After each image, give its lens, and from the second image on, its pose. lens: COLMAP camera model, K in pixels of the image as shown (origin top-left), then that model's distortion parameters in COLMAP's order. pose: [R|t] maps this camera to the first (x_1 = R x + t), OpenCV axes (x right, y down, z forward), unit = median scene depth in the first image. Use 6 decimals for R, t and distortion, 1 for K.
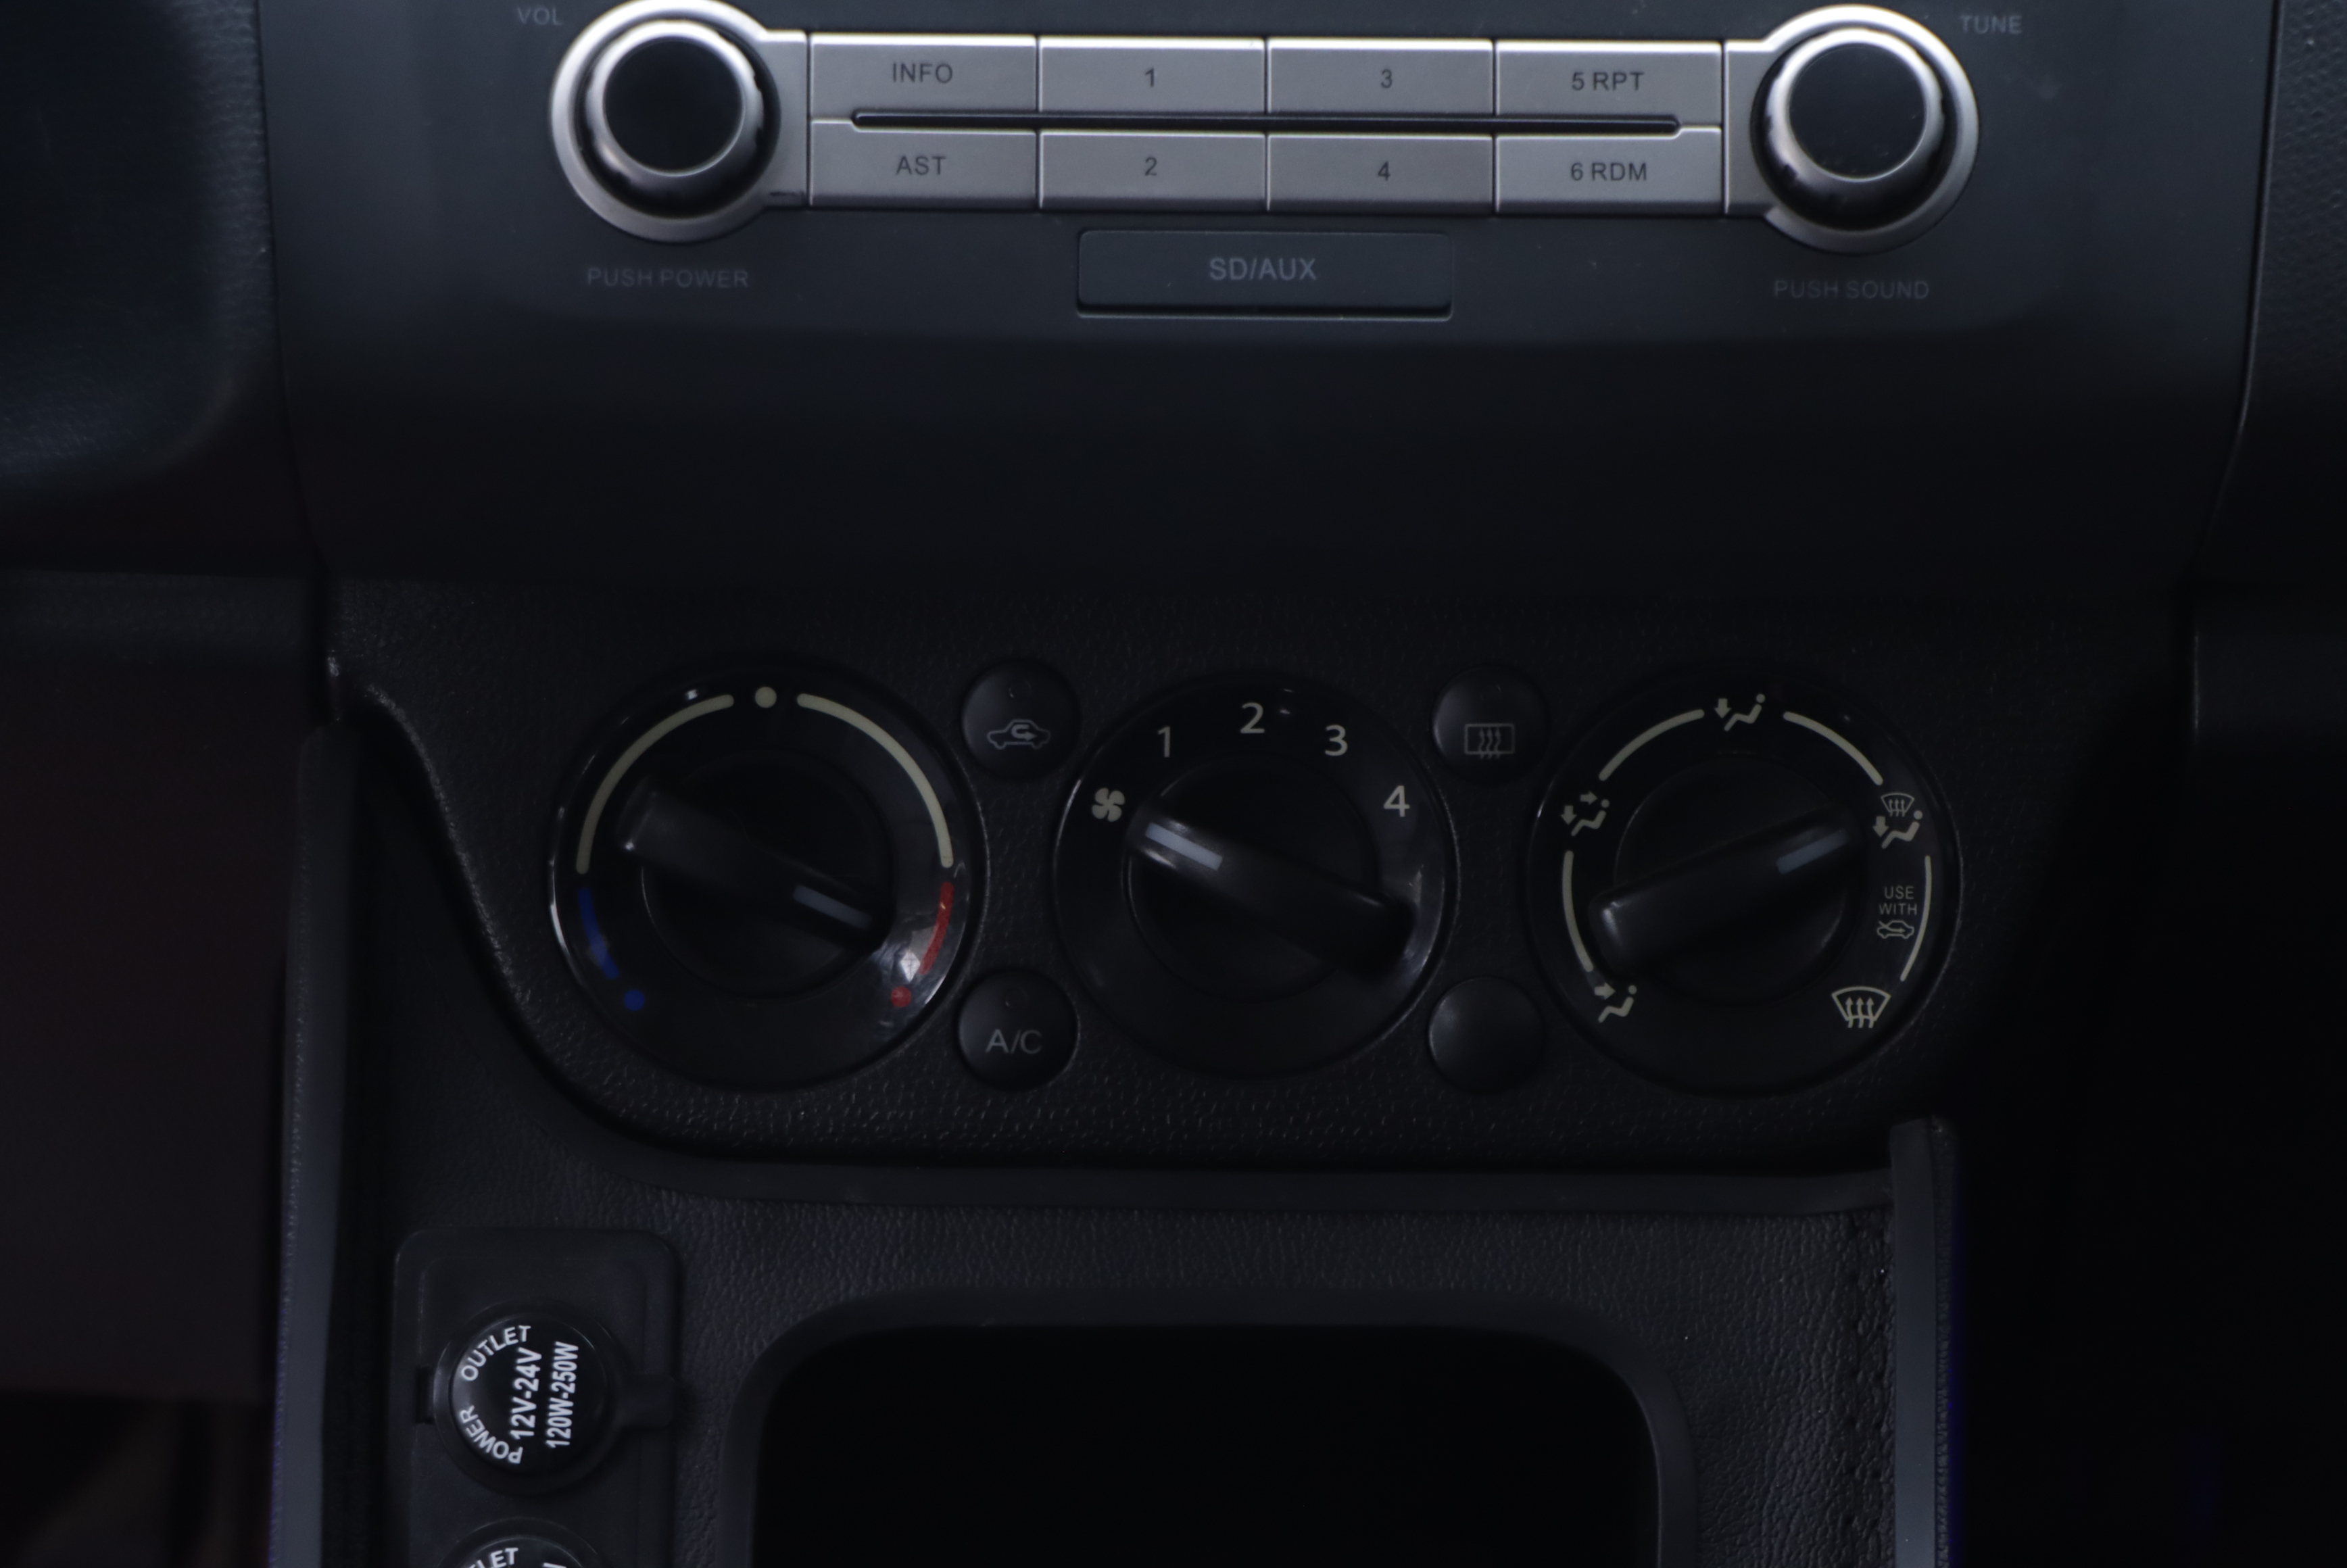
lens RADIAL K [[8207.3, 0, 1173.5], [0, 8207.3, 784.0], [0, 0, 1]] dist [0.582146, -1.337232]
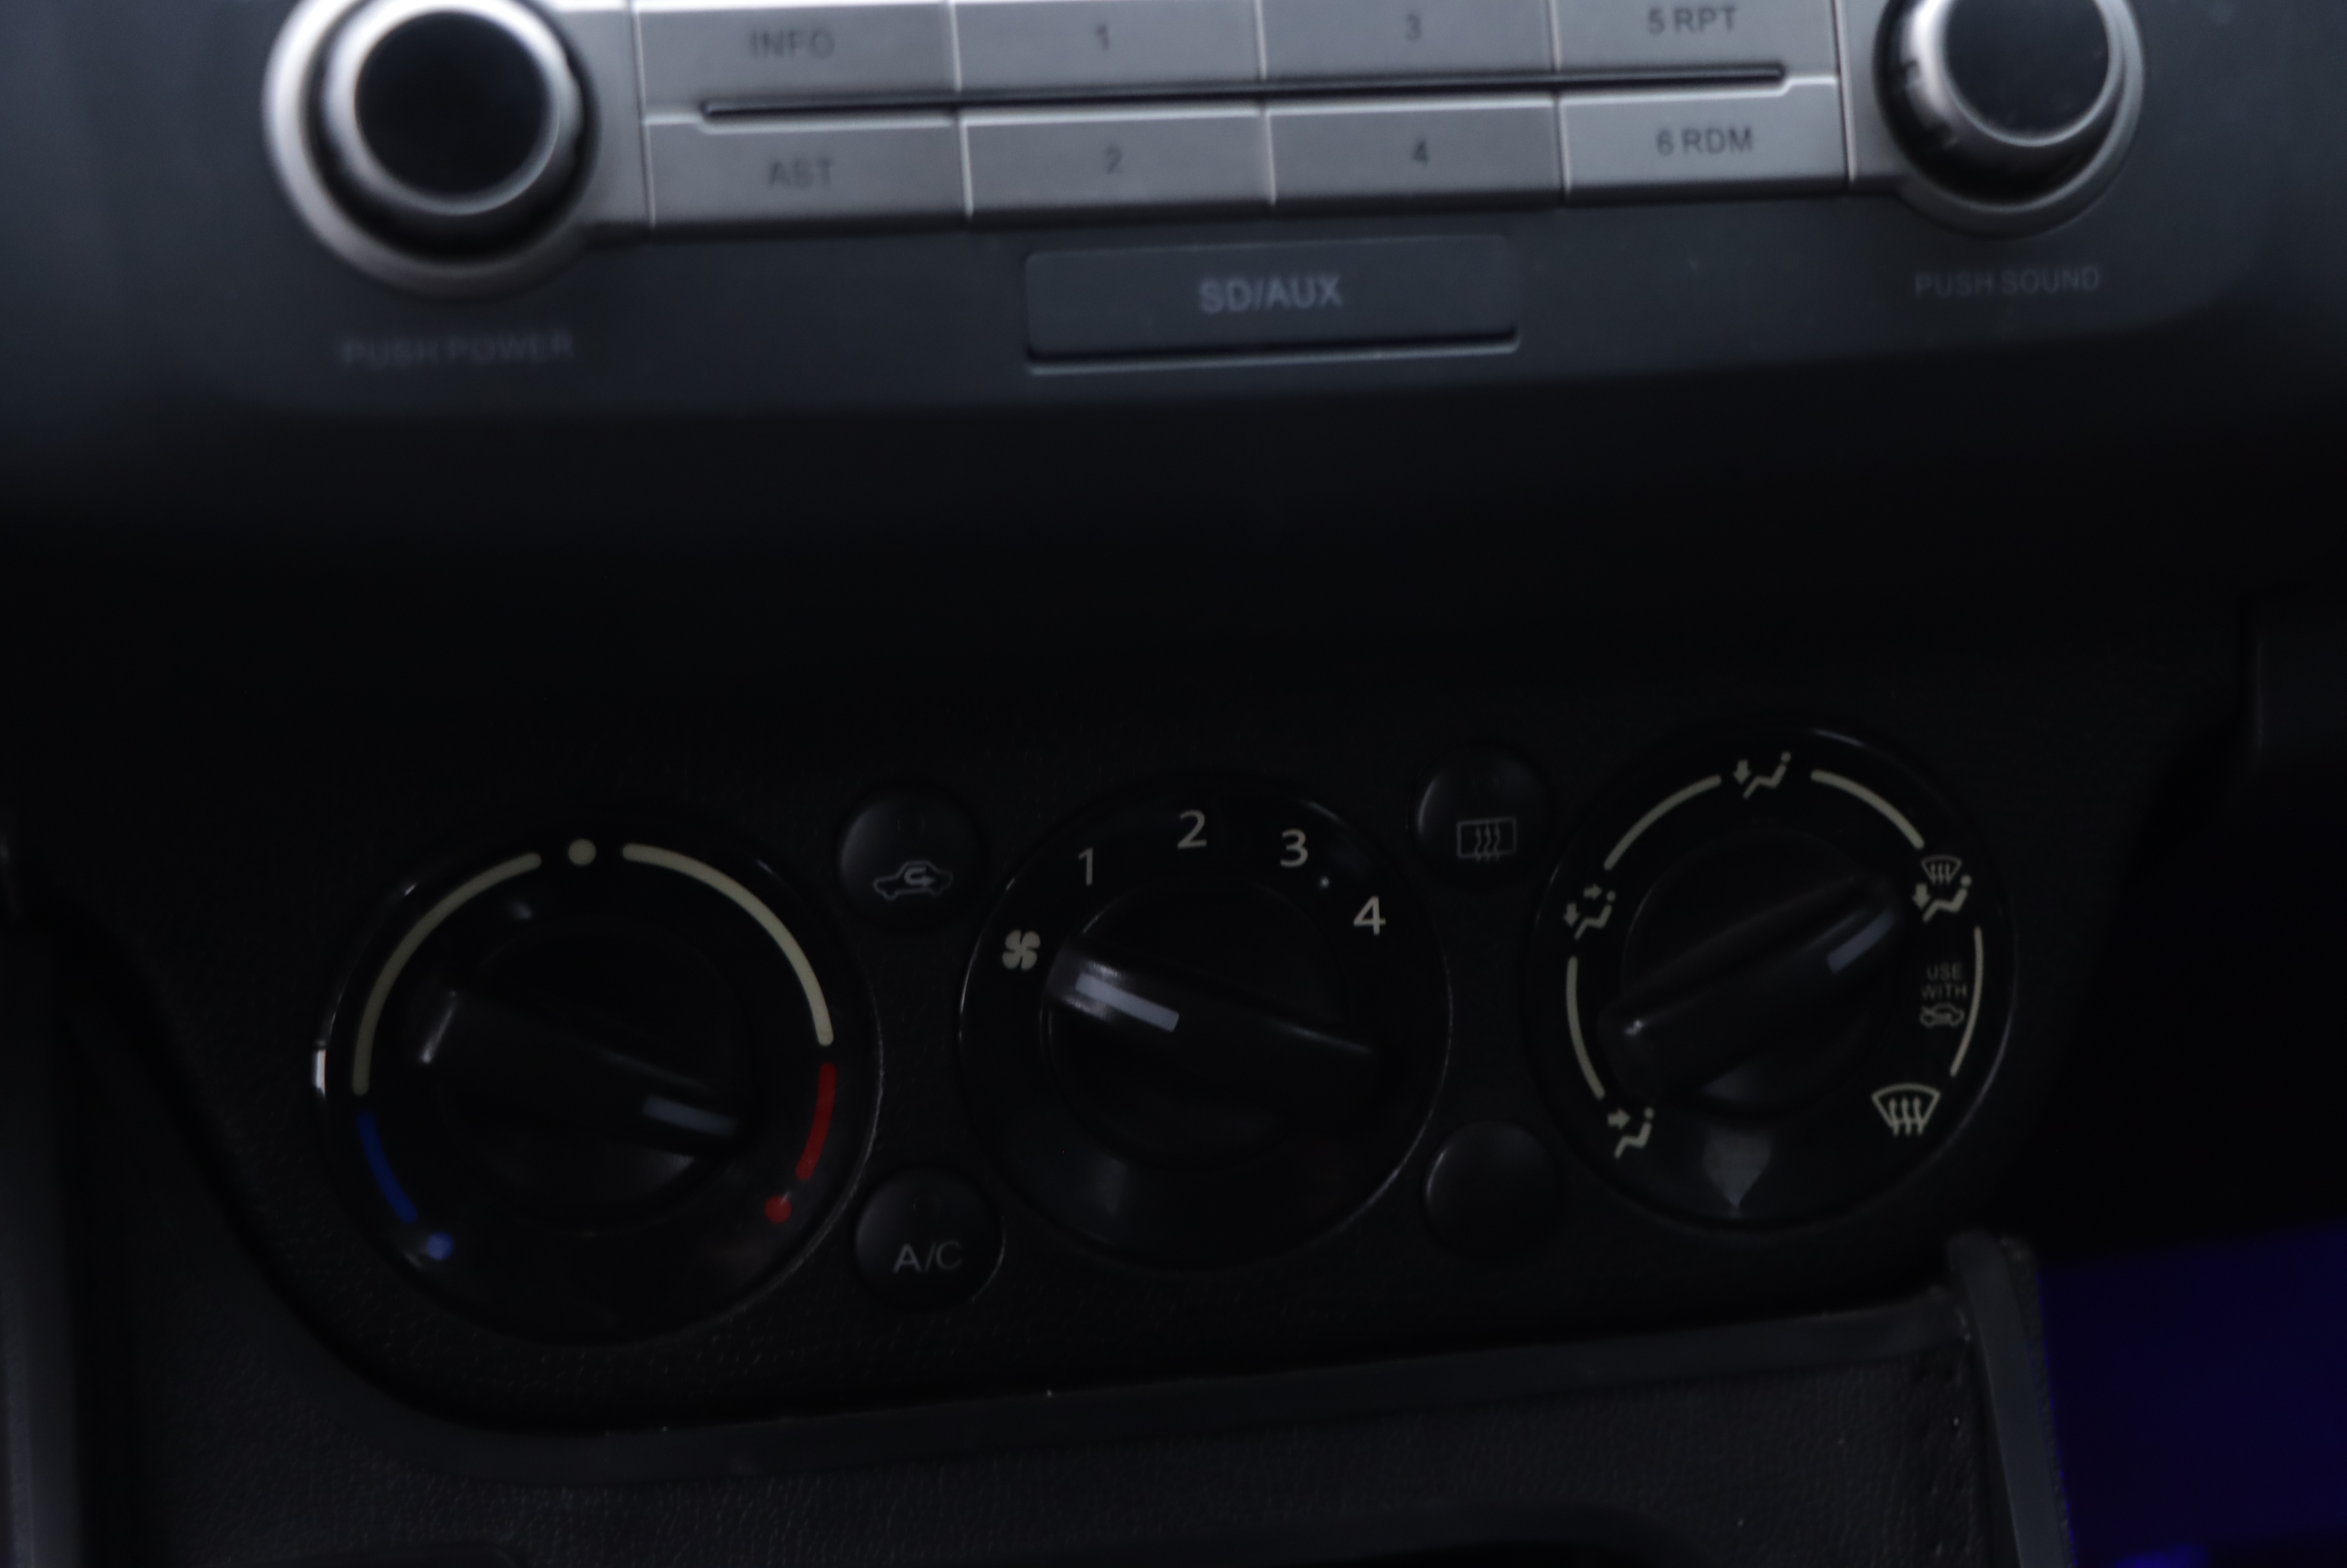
lens RADIAL K [[4010.5, 0, 1173.5], [0, 4010.5, 784.0], [0, 0, 1]] dist [-0.010063, 0.074024]
pose [[0.978899, -0.074366, 0.190332, -0.066890], [0.050836, 0.990771, 0.125656, -0.062128], [-0.197920, -0.113328, 0.973645, 0.621183]]
